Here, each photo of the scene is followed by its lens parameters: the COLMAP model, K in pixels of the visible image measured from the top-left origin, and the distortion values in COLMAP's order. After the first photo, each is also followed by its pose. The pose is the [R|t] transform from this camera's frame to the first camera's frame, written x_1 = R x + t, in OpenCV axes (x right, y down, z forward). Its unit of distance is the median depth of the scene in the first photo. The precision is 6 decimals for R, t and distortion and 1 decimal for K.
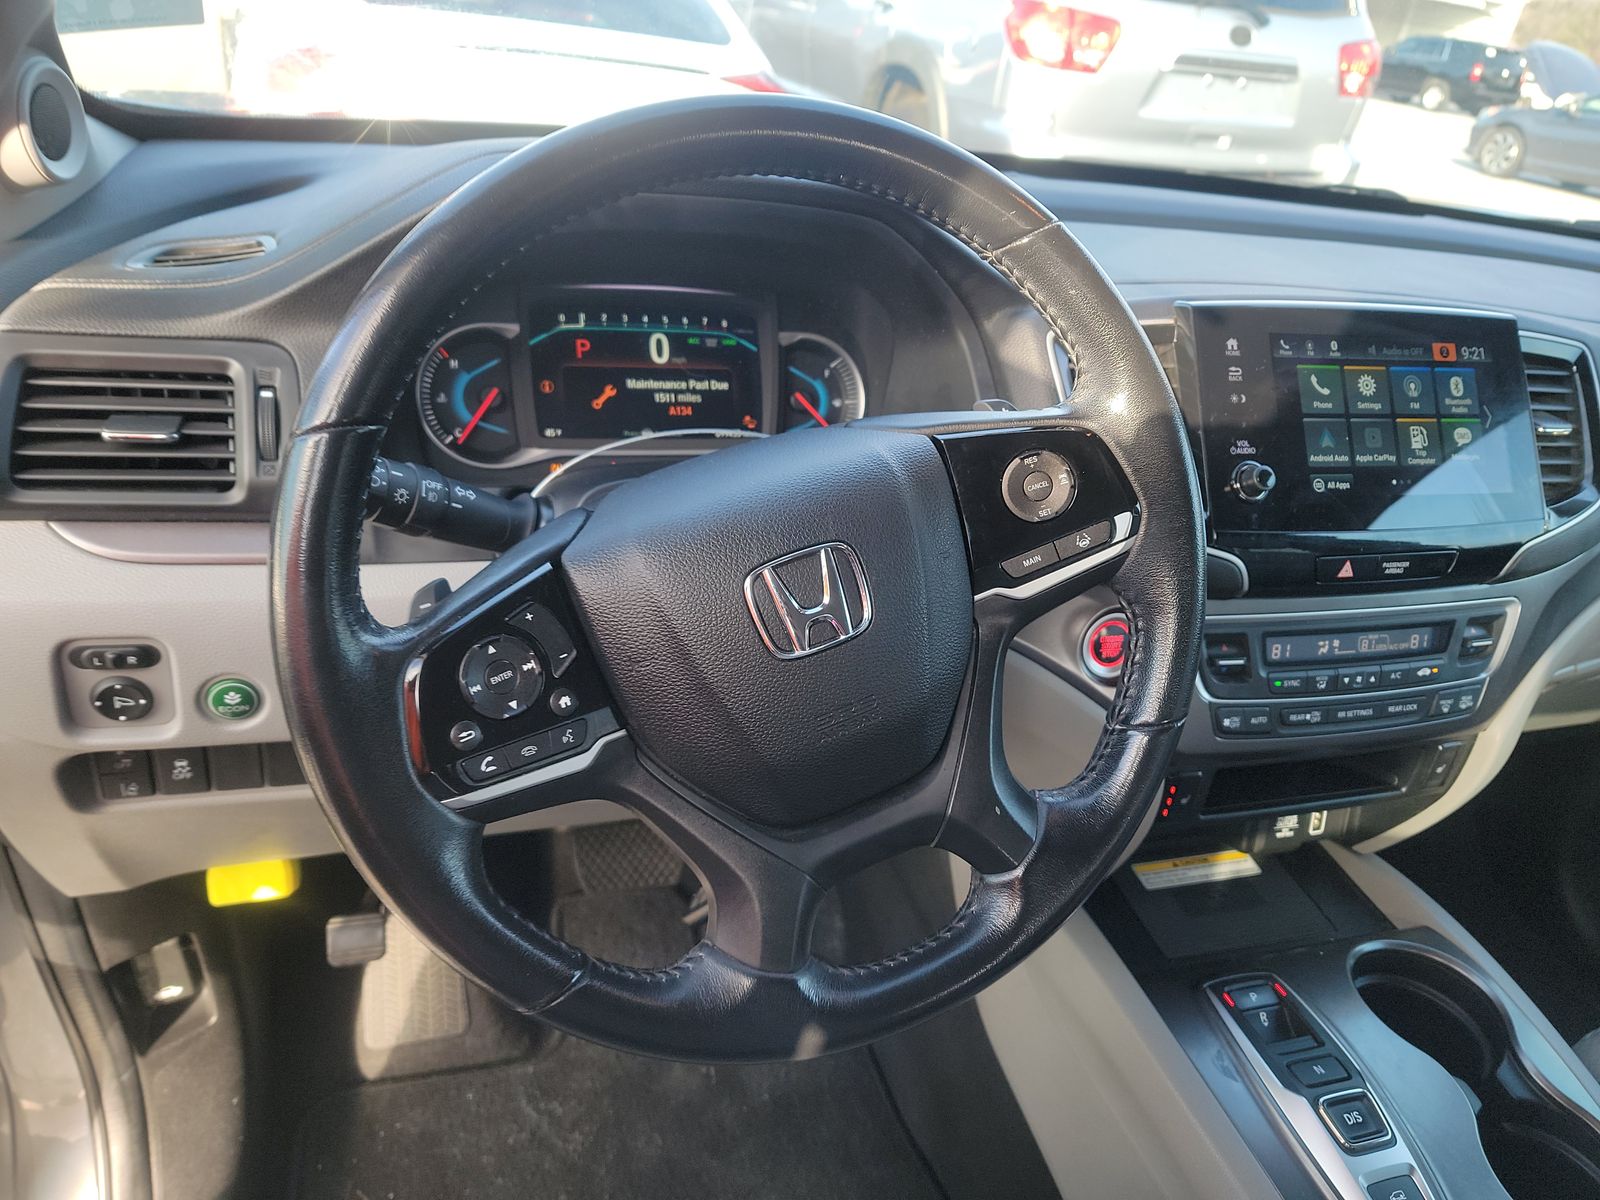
lens RADIAL K [[1105.5, 0, 795.6], [0, 1105.5, 540.2], [0, 0, 1]] dist [0.065721, -0.036351]
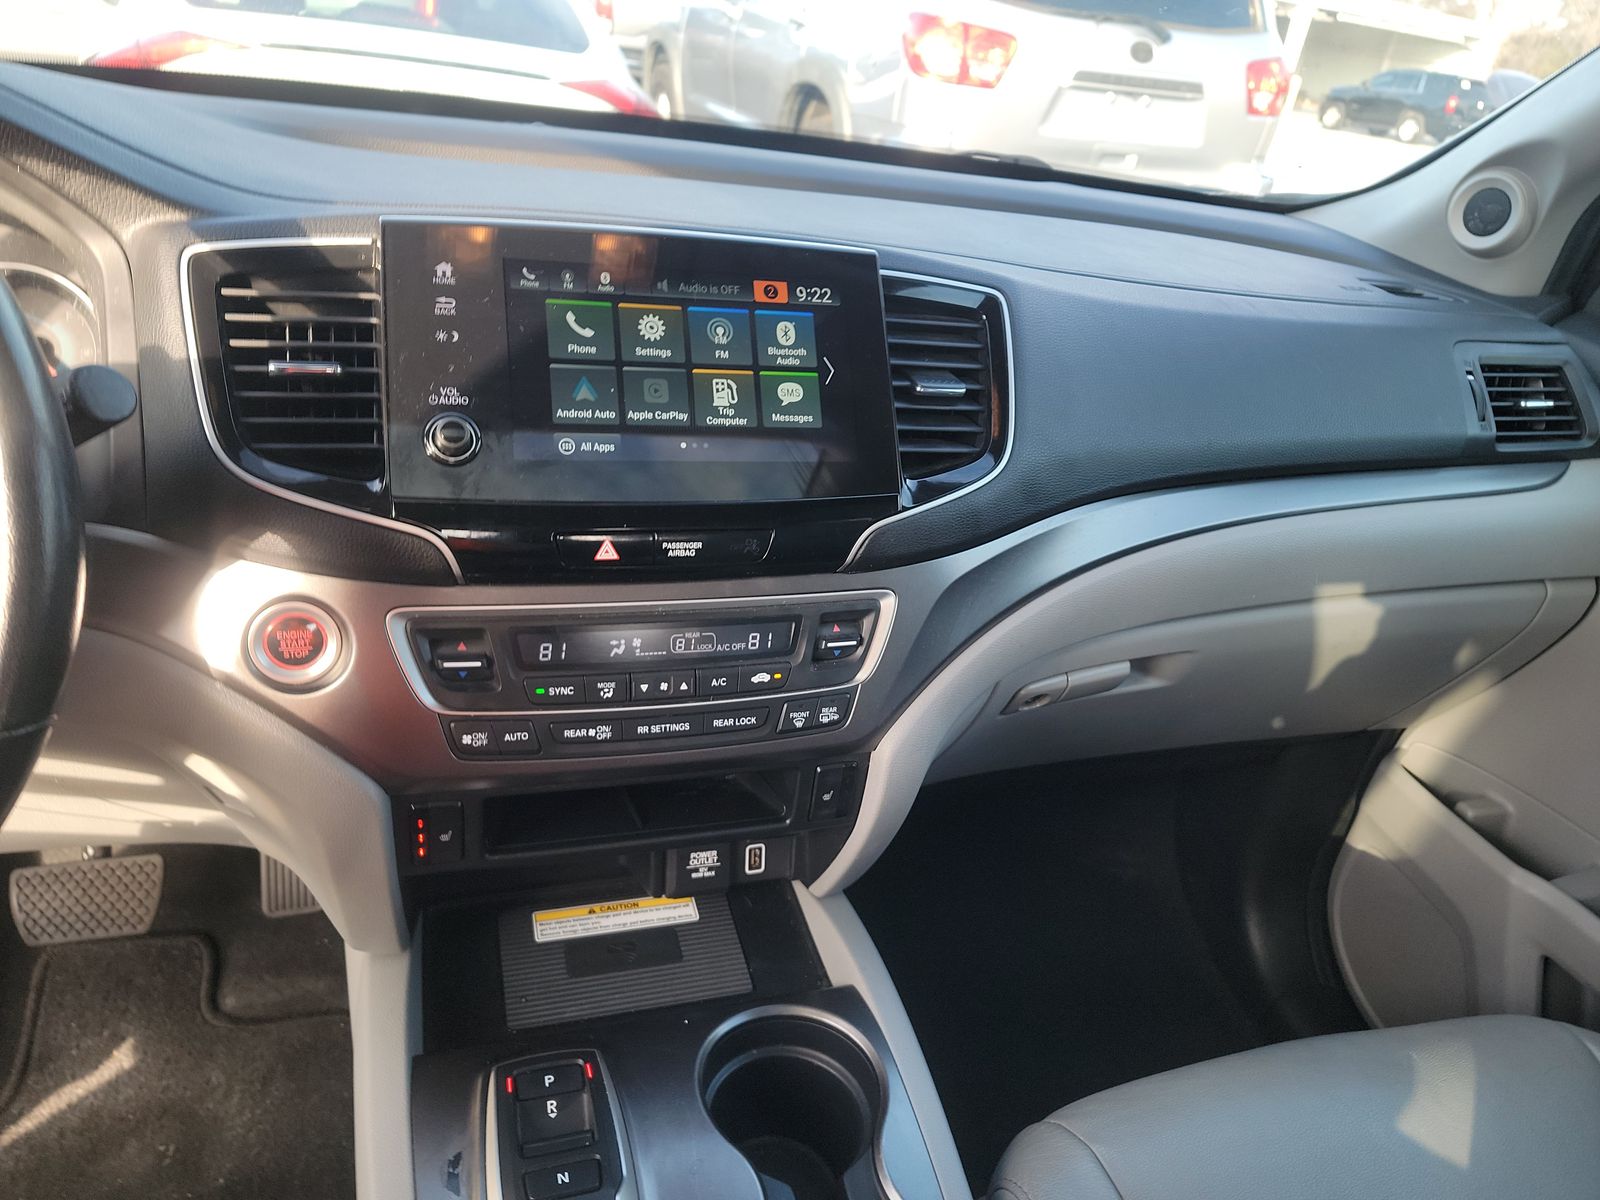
lens RADIAL K [[1103.9, 0, 799.5], [0, 1103.9, 555.0], [0, 0, 1]] dist [0.032108, 0.000627]
pose [[0.999977, 0.001684, -0.006627, 0.581141], [-0.001787, 0.999876, -0.015626, 0.038221], [0.006600, 0.015637, 0.999856, 0.180940]]
